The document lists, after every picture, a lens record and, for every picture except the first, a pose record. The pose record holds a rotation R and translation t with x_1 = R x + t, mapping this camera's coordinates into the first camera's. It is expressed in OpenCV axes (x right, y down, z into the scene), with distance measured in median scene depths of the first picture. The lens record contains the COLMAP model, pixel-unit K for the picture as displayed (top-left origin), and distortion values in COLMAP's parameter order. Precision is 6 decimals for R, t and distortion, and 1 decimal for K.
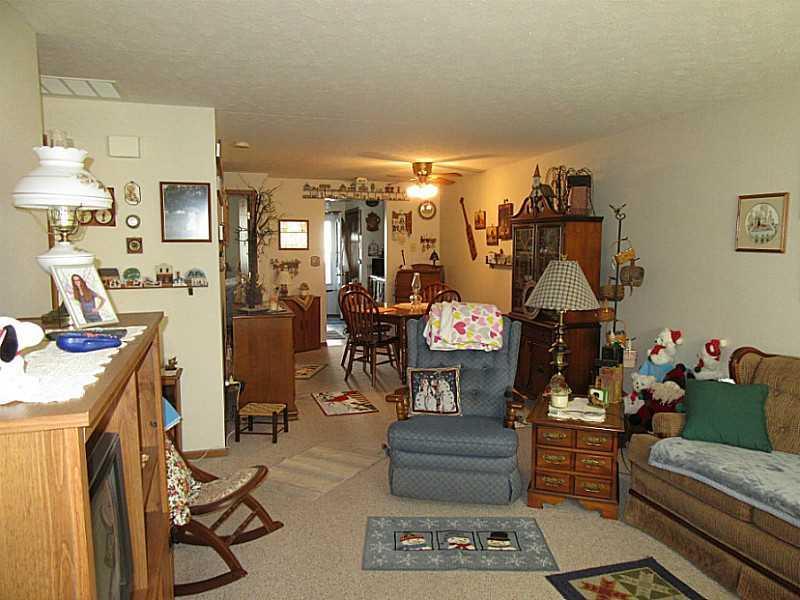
lens RADIAL K [[594.0, 0, 397.6], [0, 594.0, 300.2], [0, 0, 1]] dist [0.001701, -0.003118]
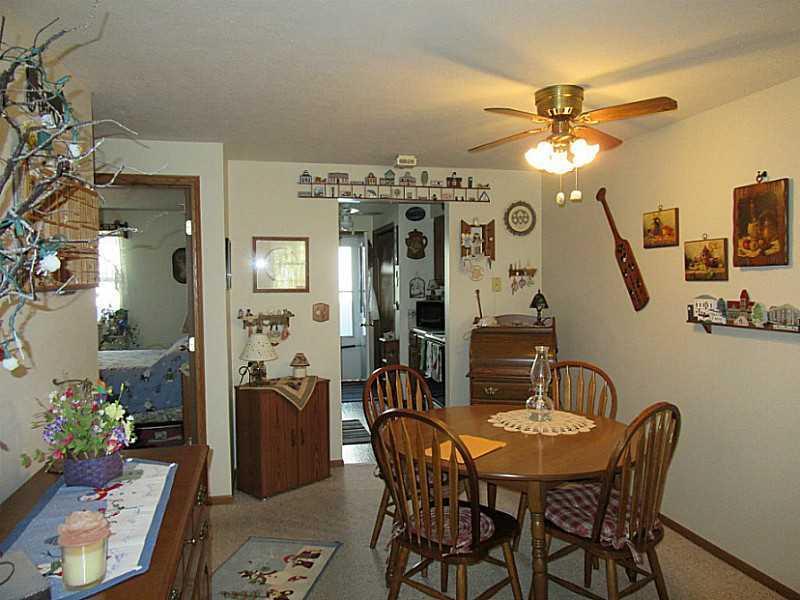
lens RADIAL K [[594.0, 0, 401.4], [0, 594.0, 299.8], [0, 0, 1]] dist [0.001701, -0.003118]
pose [[0.999308, -0.008964, -0.036095, -0.044424], [0.006974, 0.998468, -0.054884, -0.046060], [0.036532, 0.054595, 0.997840, 0.452461]]
